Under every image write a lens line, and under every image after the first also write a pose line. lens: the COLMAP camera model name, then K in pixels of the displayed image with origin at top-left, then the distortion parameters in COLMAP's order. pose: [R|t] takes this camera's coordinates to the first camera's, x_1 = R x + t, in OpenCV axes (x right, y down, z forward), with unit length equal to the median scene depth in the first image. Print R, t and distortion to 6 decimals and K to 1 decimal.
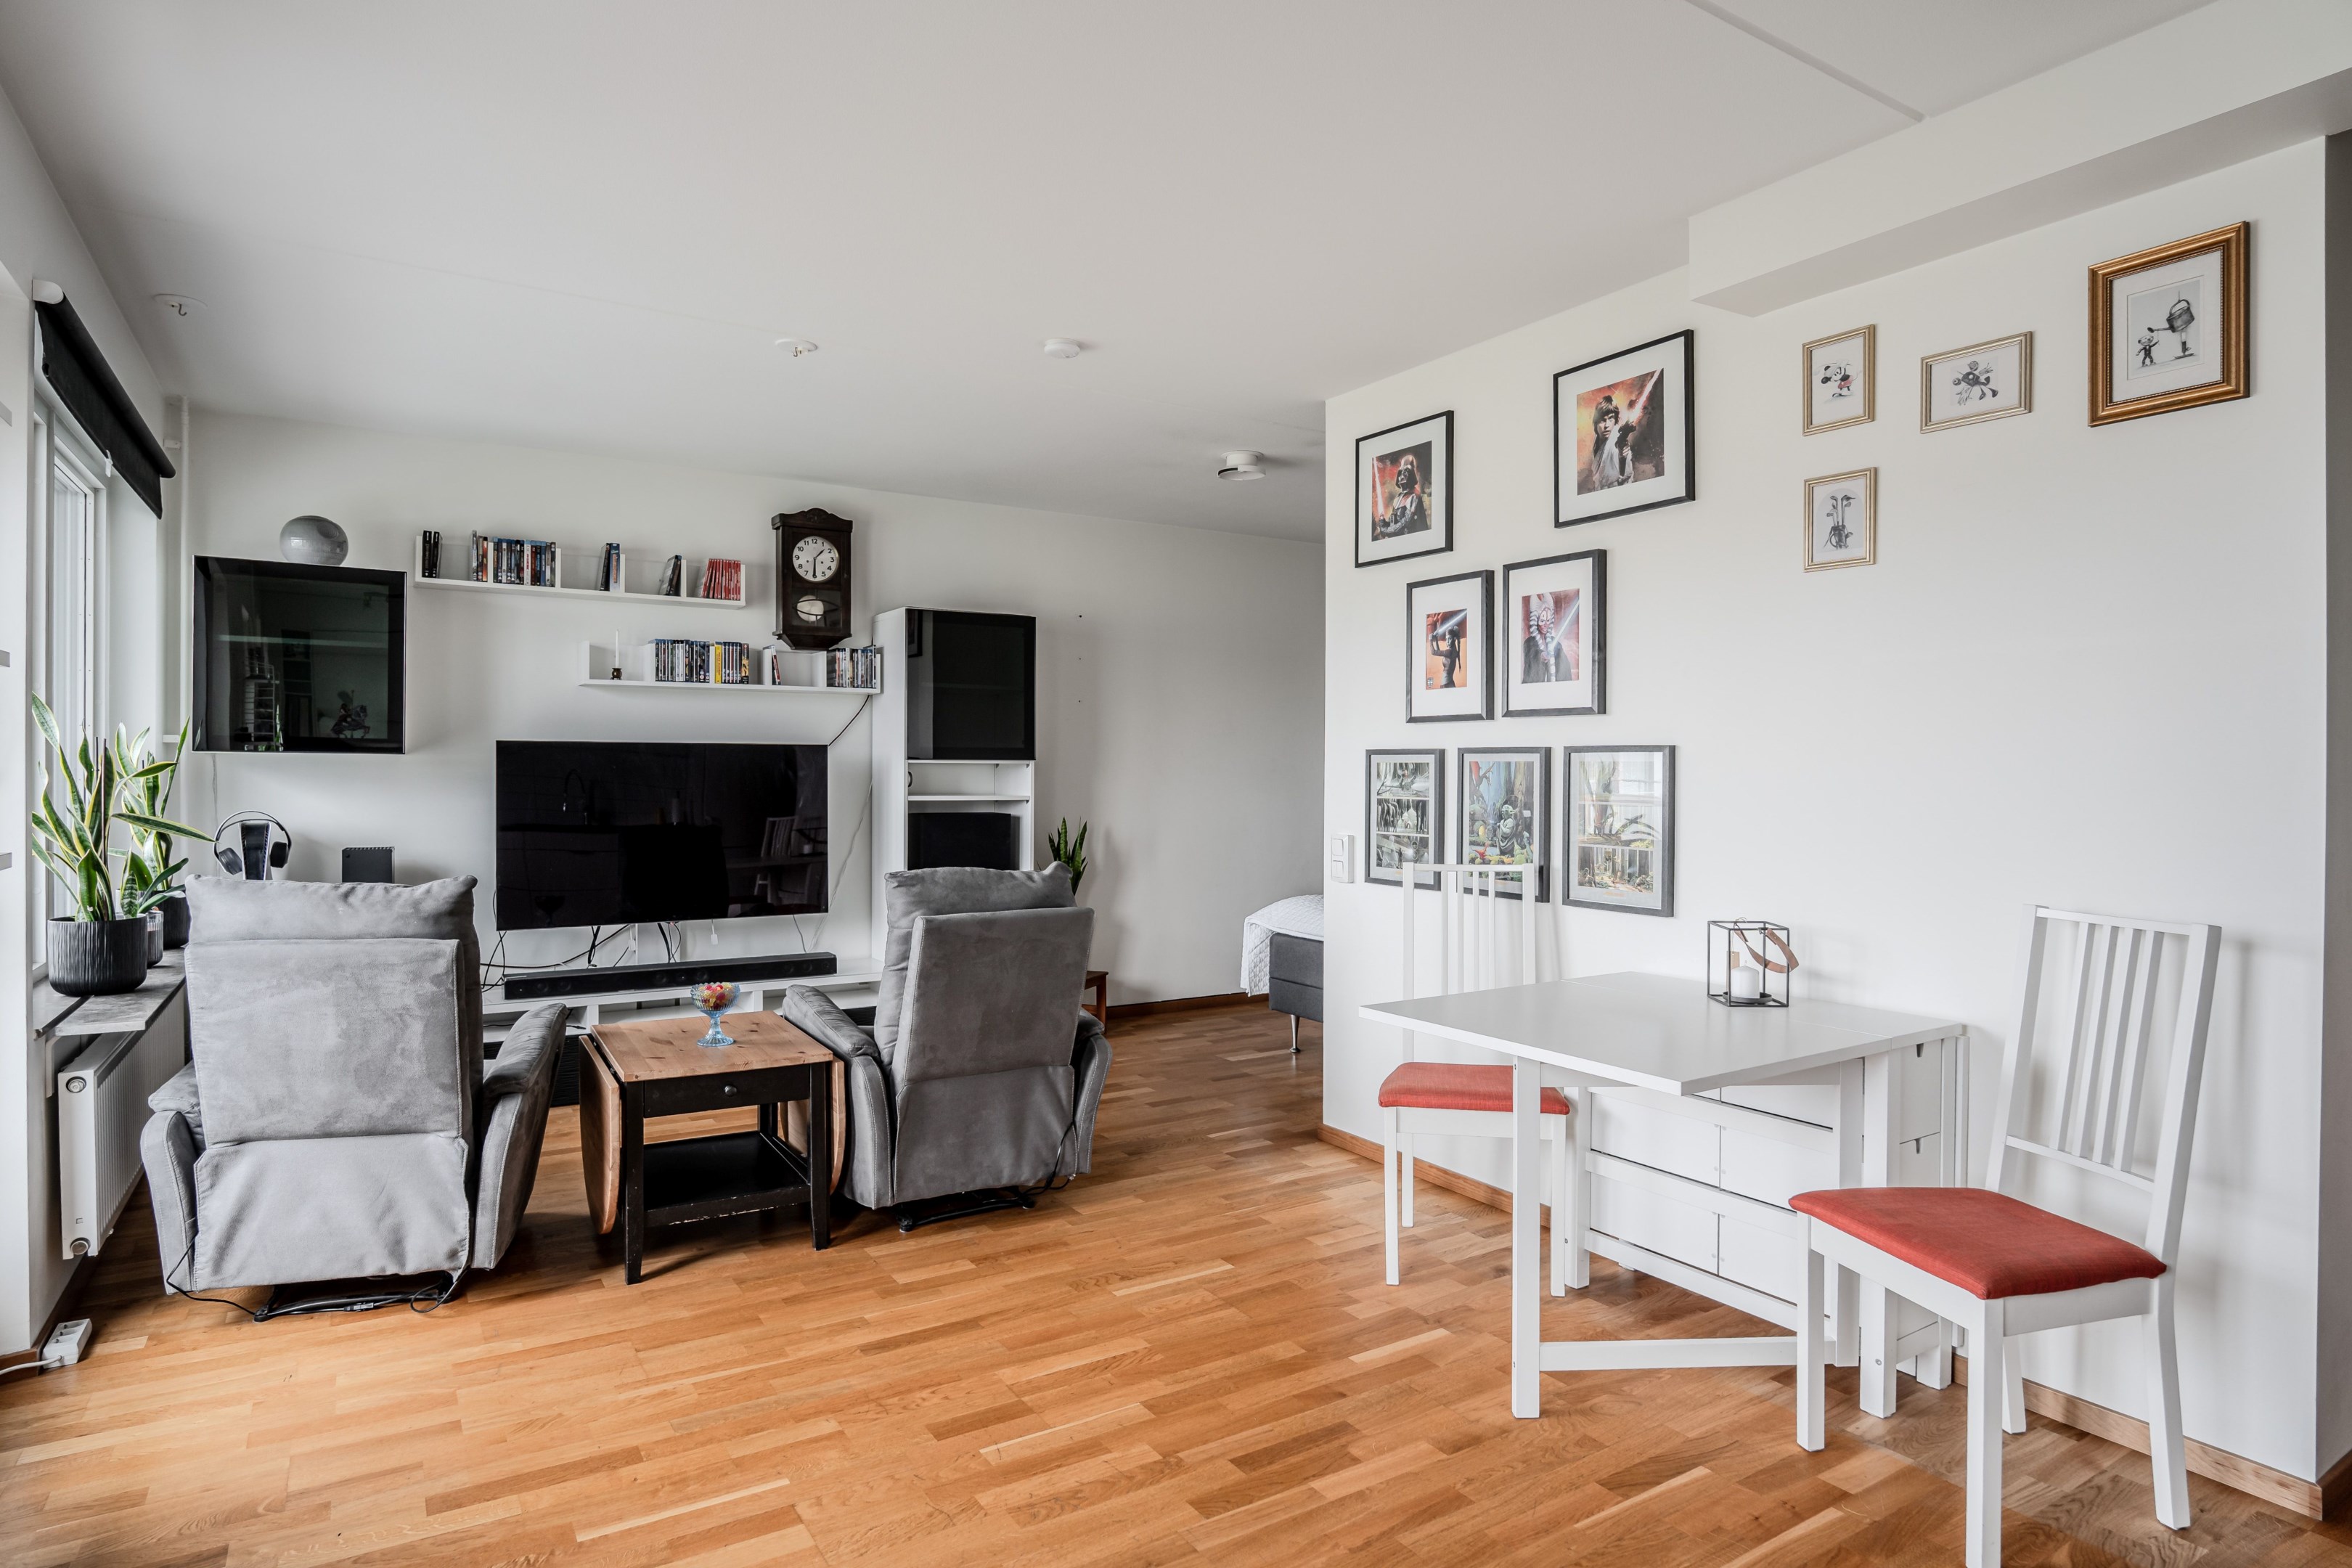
lens RADIAL K [[1291.1, 0, 1171.1], [0, 1291.1, 774.8], [0, 0, 1]] dist [-0.003586, -0.000166]
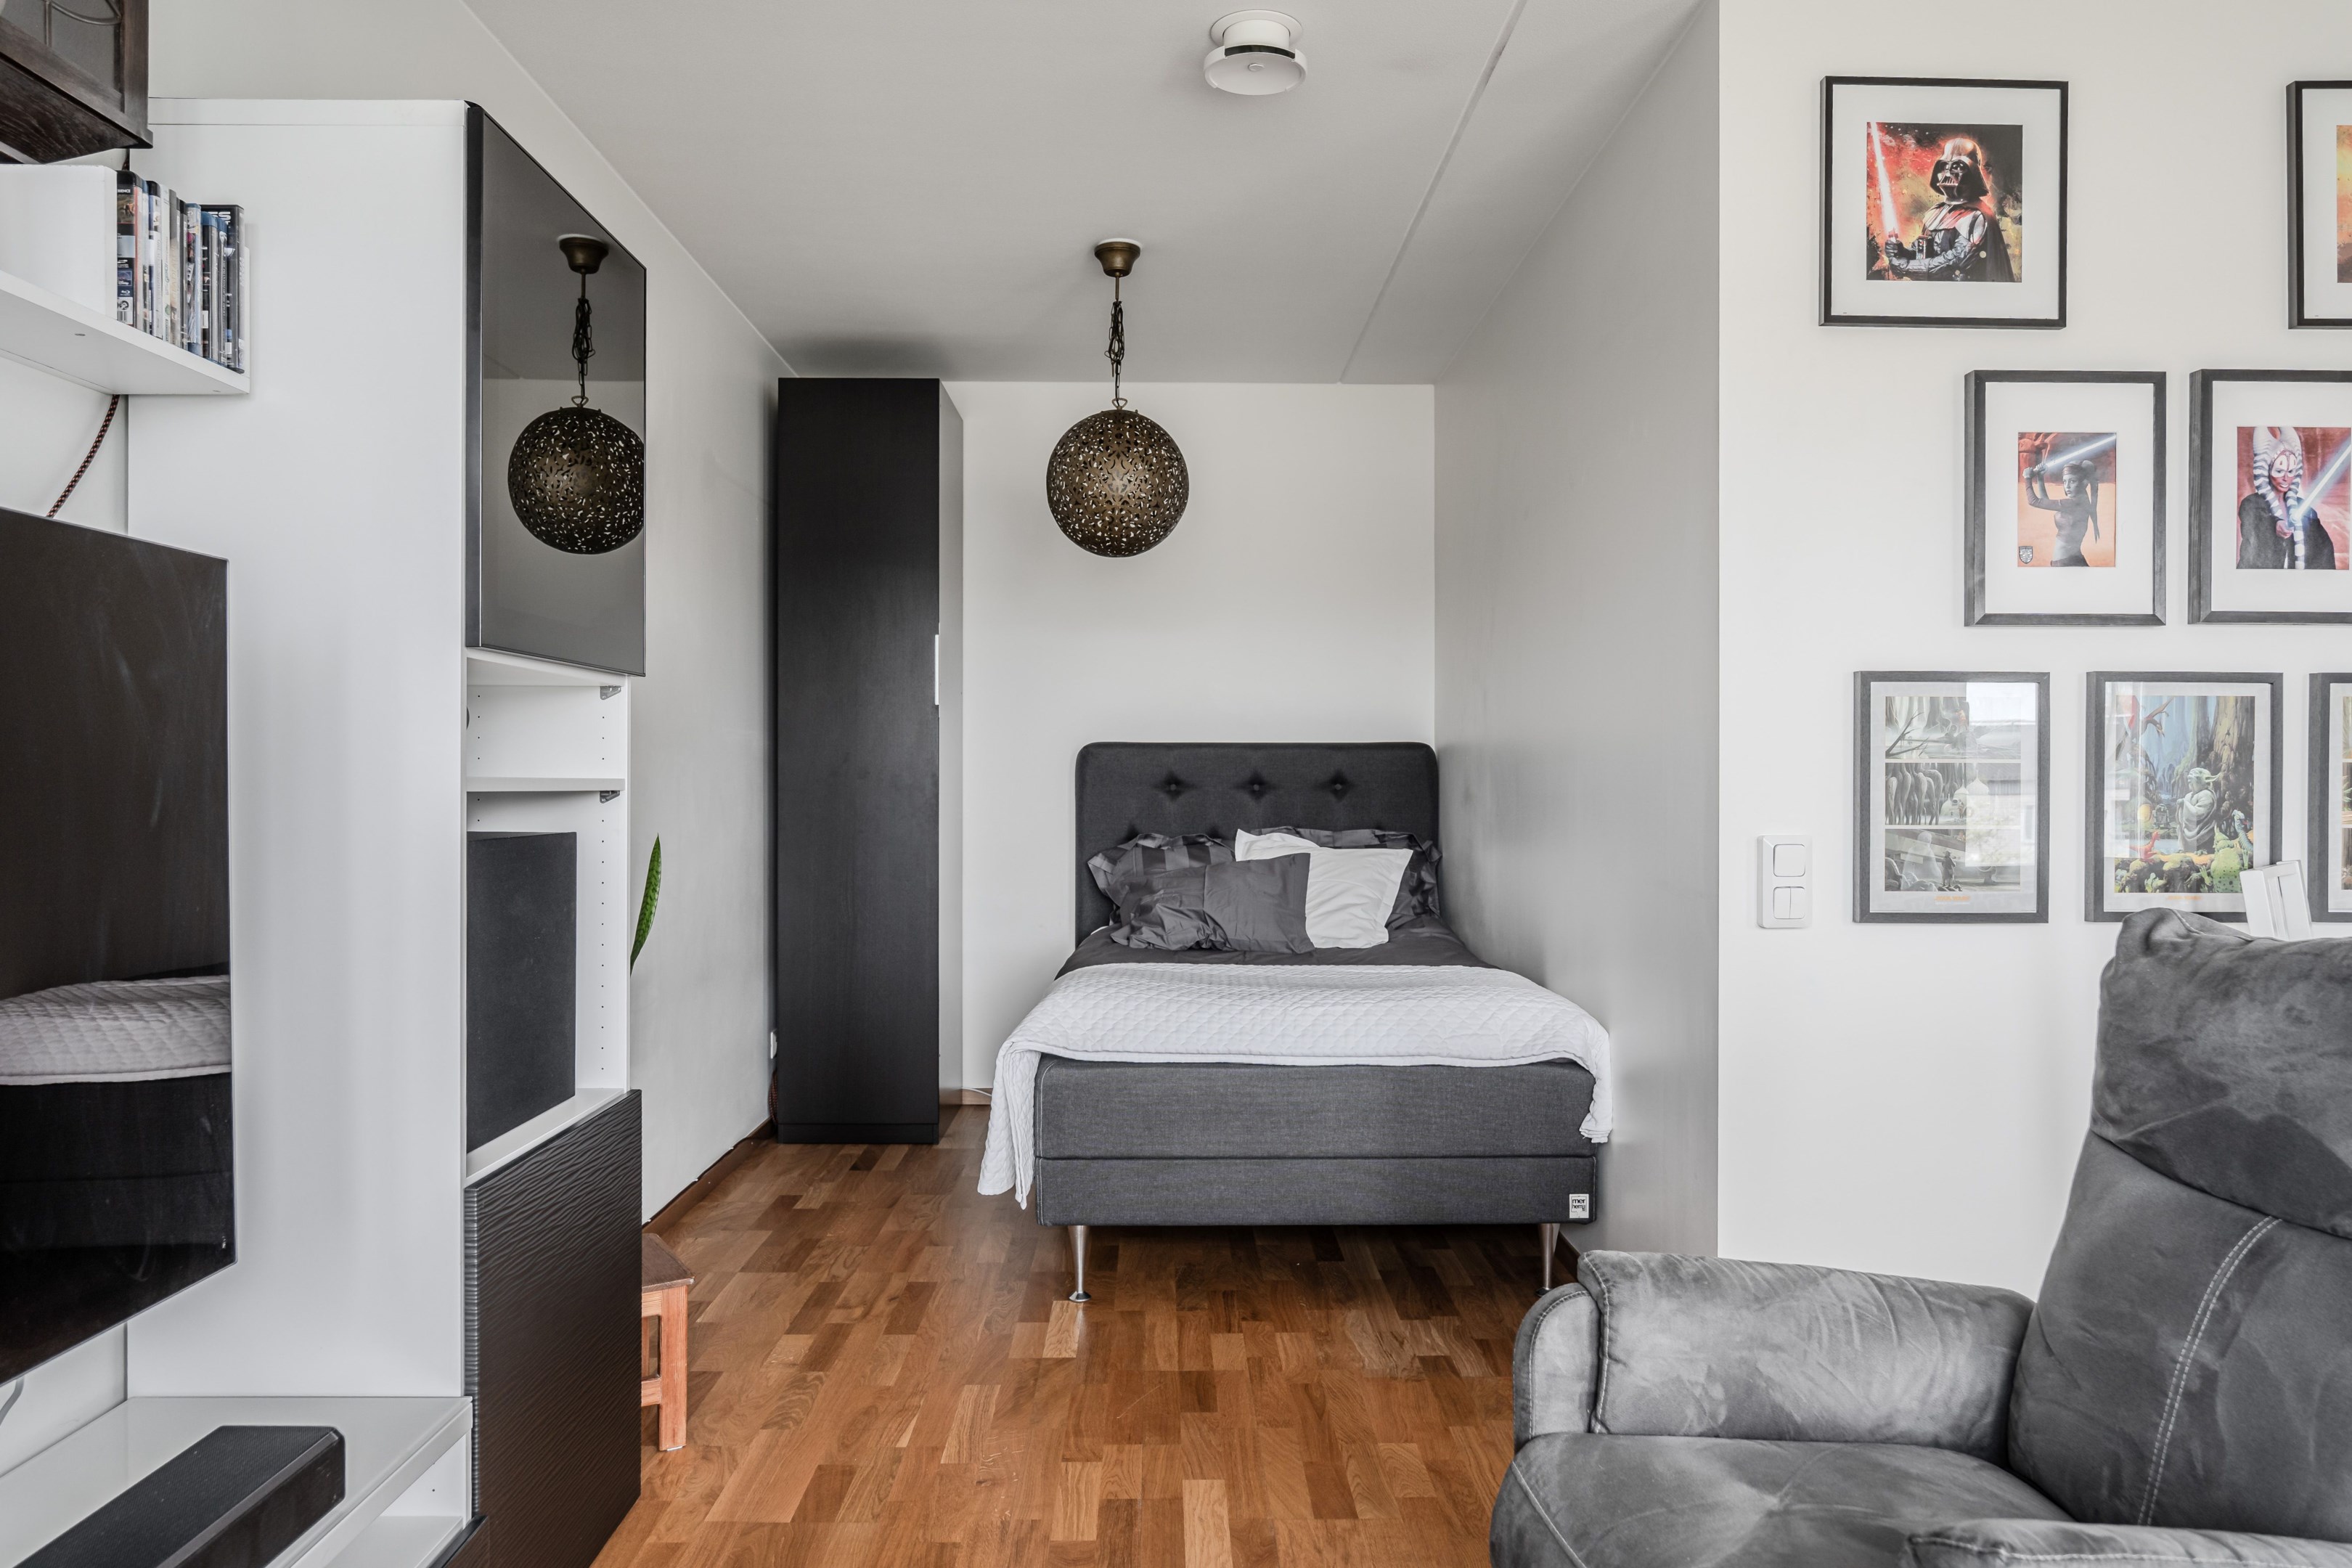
lens RADIAL K [[1651.9, 0, 1182.4], [0, 1651.9, 788.7], [0, 0, 1]] dist [-0.001975, -0.001699]
pose [[0.512332, -0.007312, 0.858756, -0.606547], [0.004758, 0.999973, 0.005675, 0.024755], [-0.858774, 0.001178, 0.512352, 0.946690]]
